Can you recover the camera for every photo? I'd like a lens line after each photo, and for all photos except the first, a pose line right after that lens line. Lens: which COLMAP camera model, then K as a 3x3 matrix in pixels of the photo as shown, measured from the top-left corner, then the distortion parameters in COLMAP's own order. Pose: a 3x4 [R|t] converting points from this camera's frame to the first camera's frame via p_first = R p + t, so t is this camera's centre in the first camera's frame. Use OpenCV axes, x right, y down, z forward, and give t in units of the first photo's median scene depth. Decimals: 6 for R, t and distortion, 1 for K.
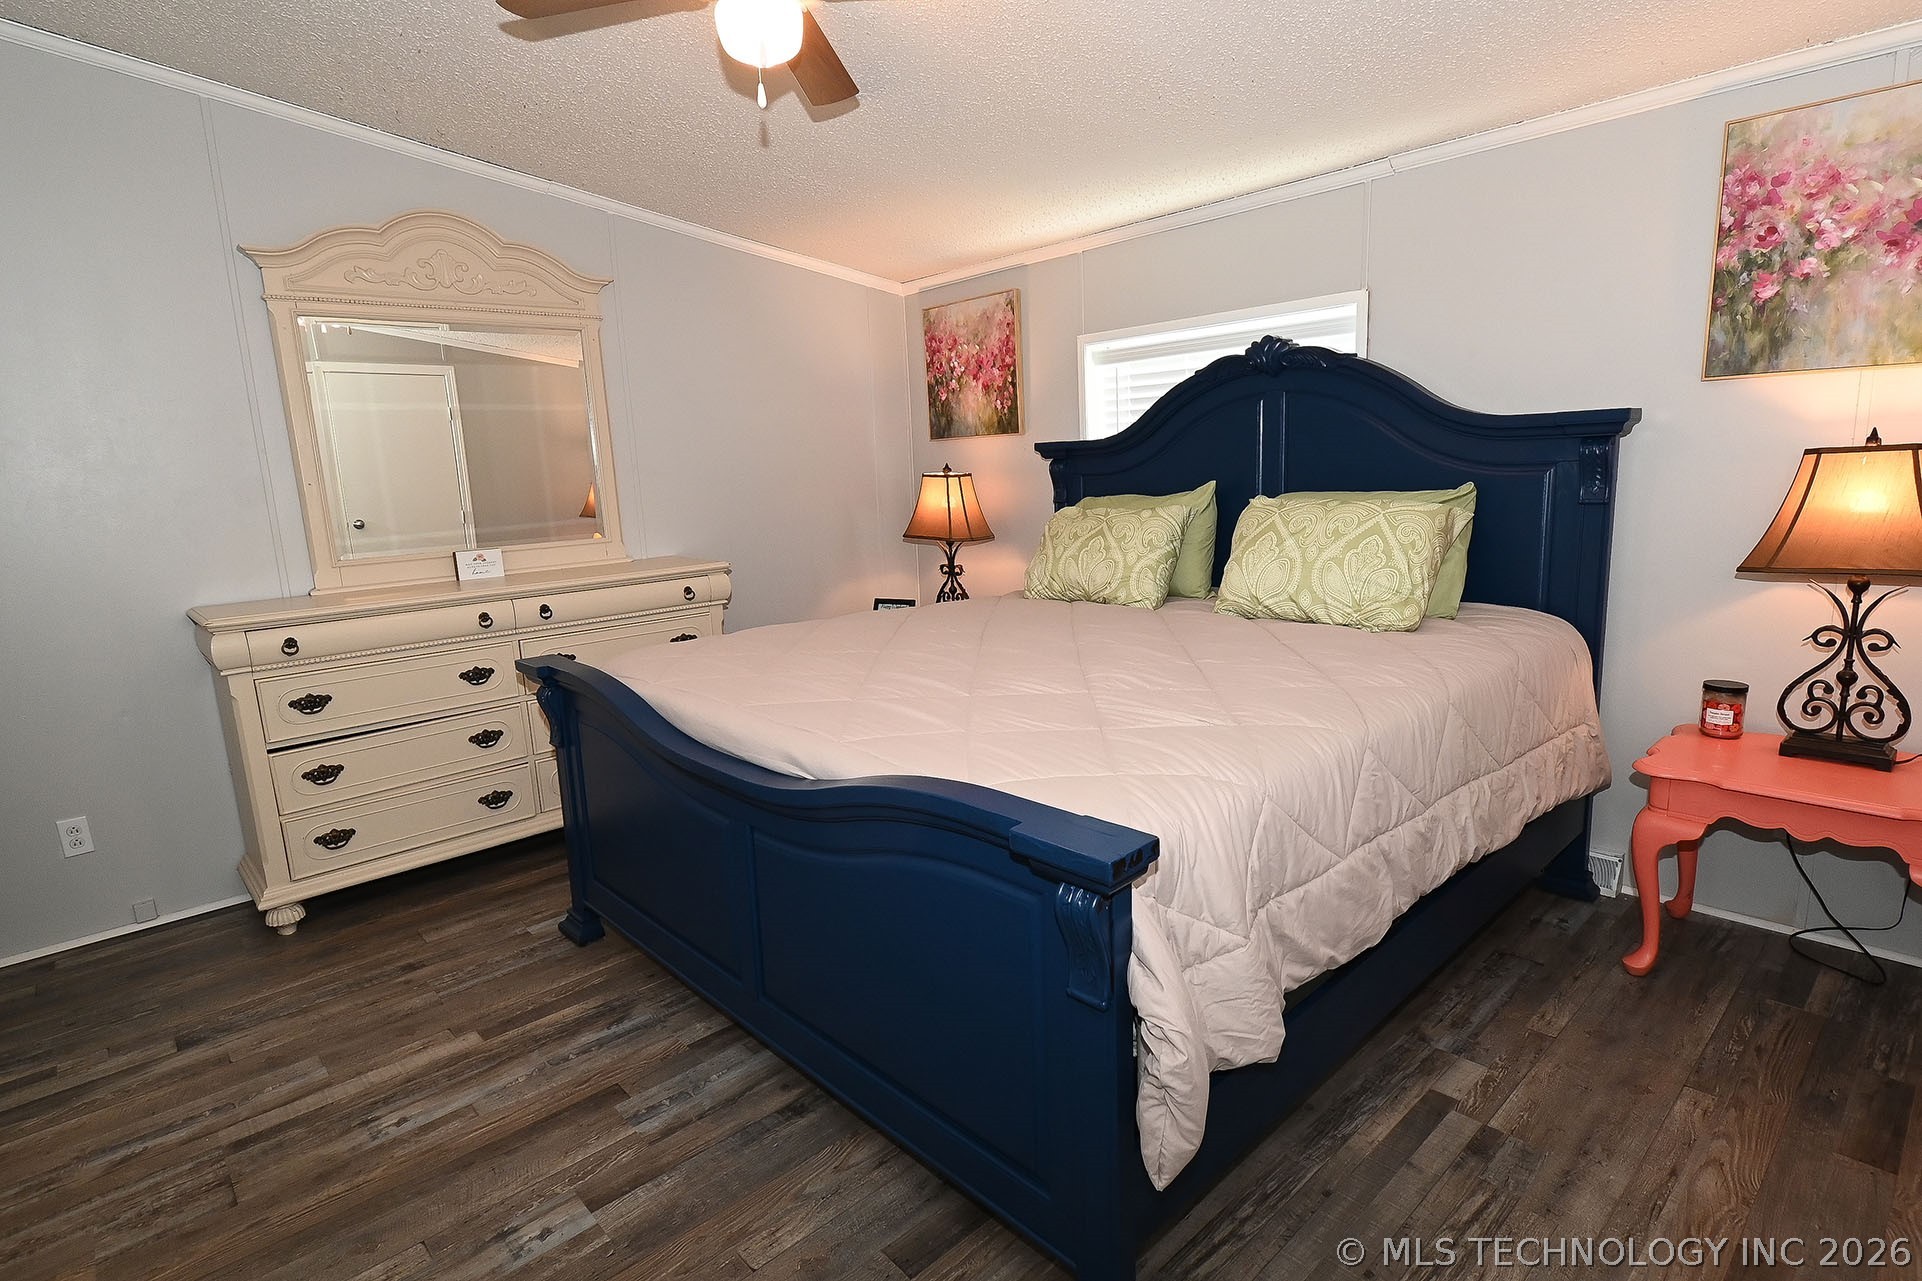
lens RADIAL K [[995.1, 0, 961.0], [0, 995.1, 640.5], [0, 0, 1]] dist [-0.000991, -0.003029]
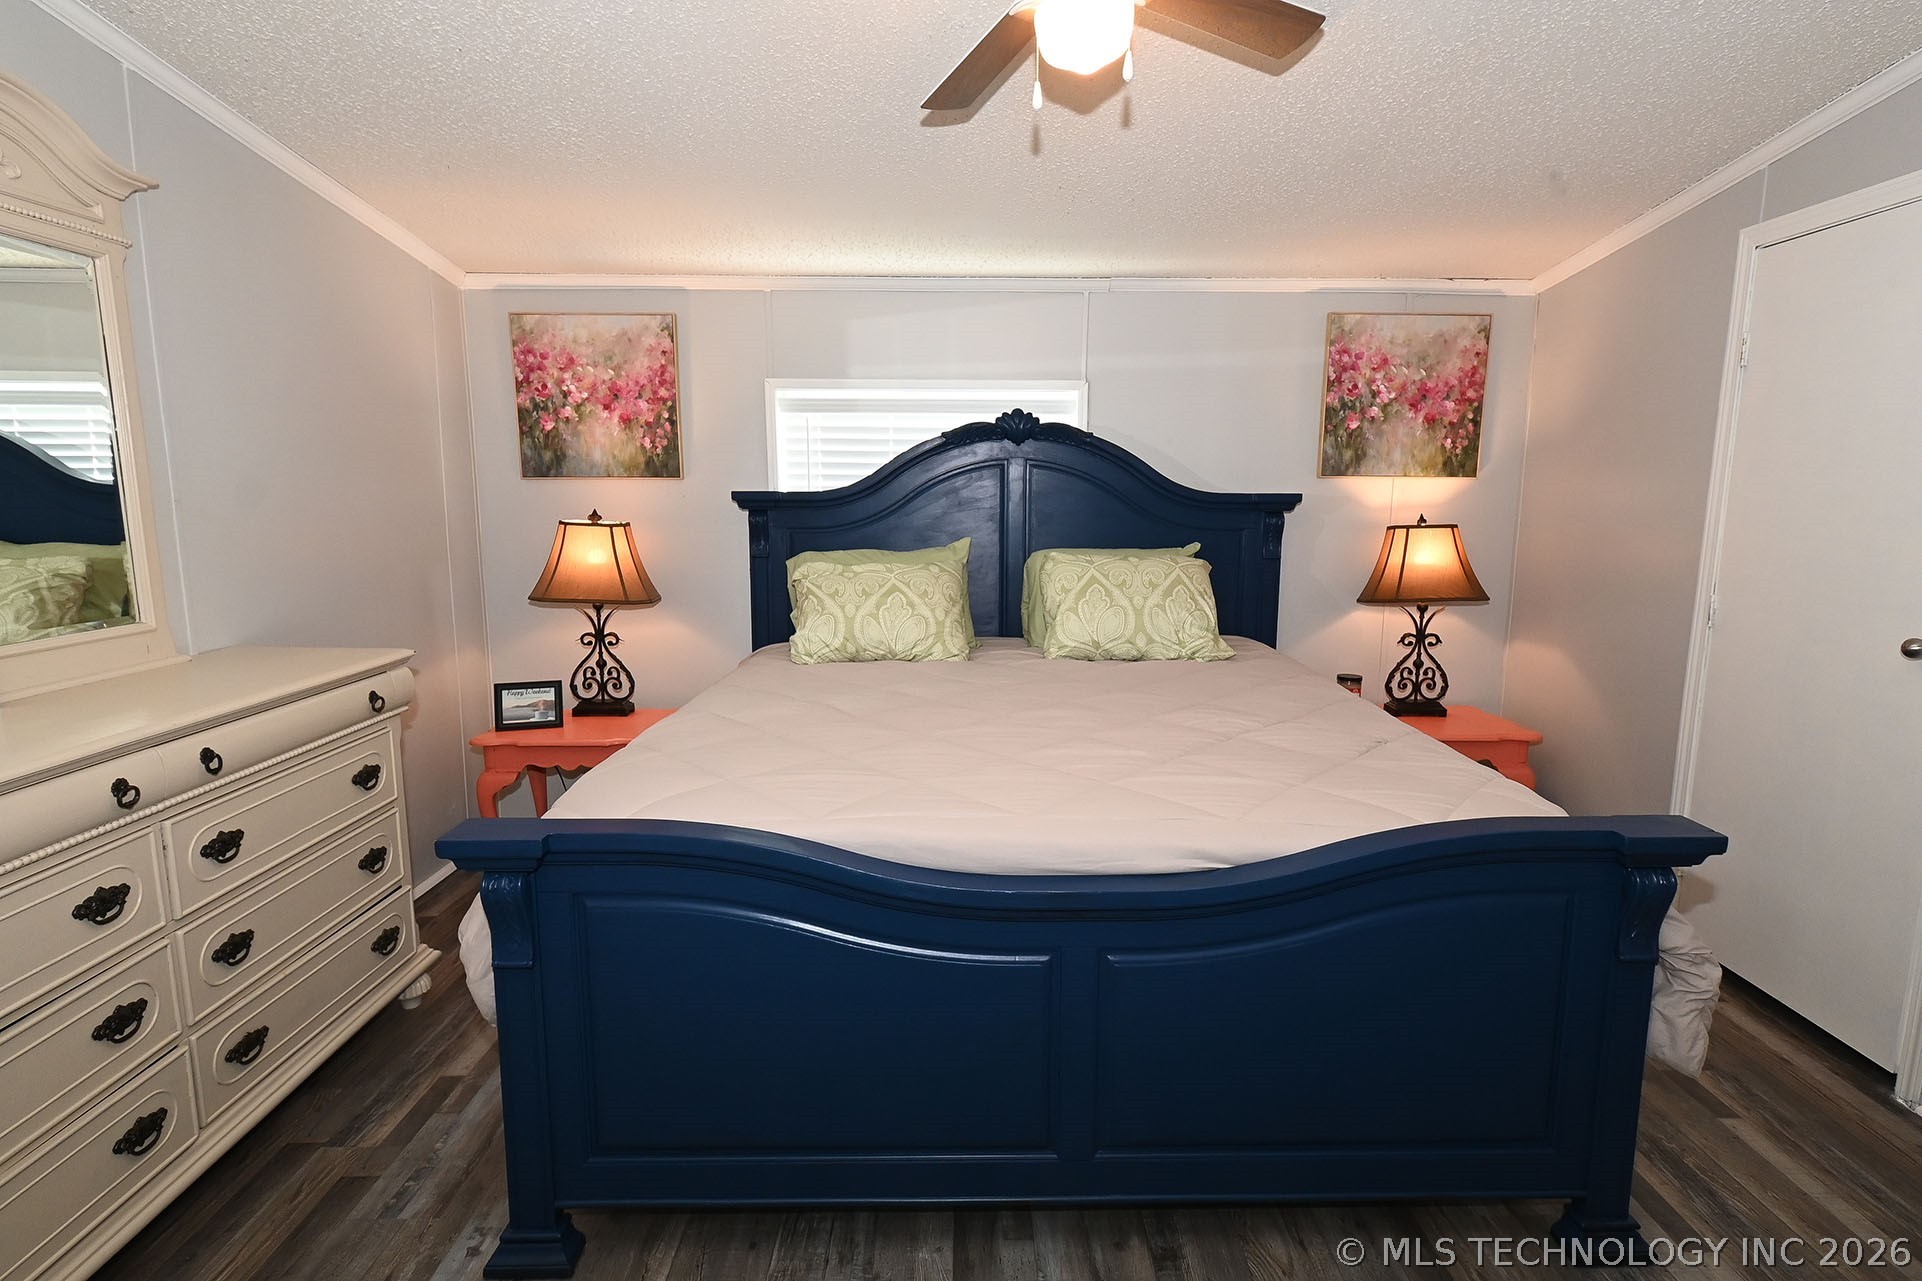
lens RADIAL K [[969.8, 0, 973.2], [0, 969.8, 639.5], [0, 0, 1]] dist [0.000012, -0.001934]
pose [[0.654249, -0.066743, 0.753328, -0.753743], [0.102020, 0.994782, -0.000468, -0.072833], [-0.749366, 0.077161, 0.657644, 0.462276]]
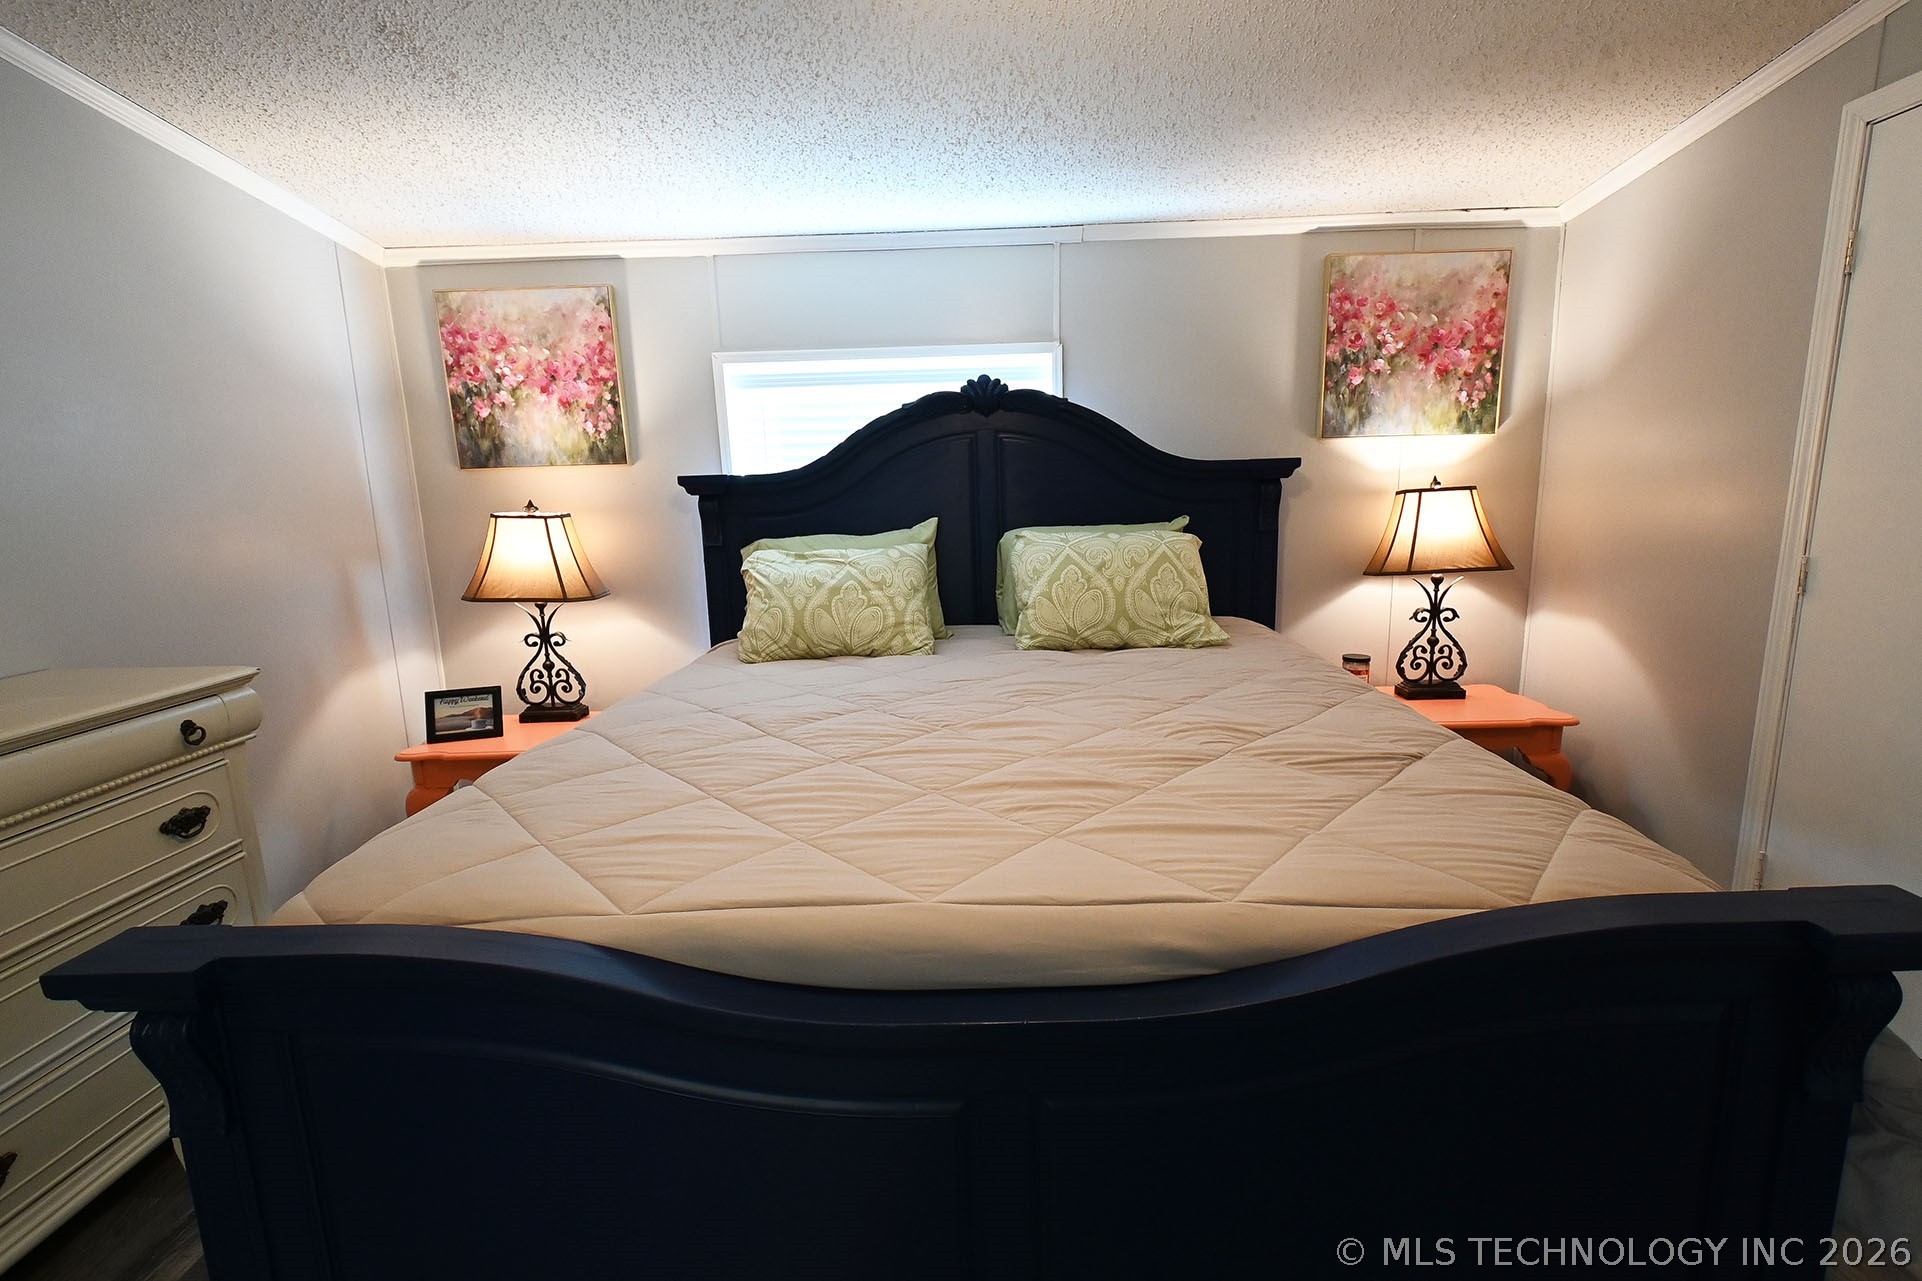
lens RADIAL K [[856.0, 0, 973.0], [0, 856.0, 639.0], [0, 0, 1]] dist [0.012363, -0.005477]
pose [[0.675248, -0.106355, 0.729882, -0.495923], [0.130425, 0.991173, 0.023767, -0.082321], [-0.725968, 0.079147, 0.683160, 0.579889]]
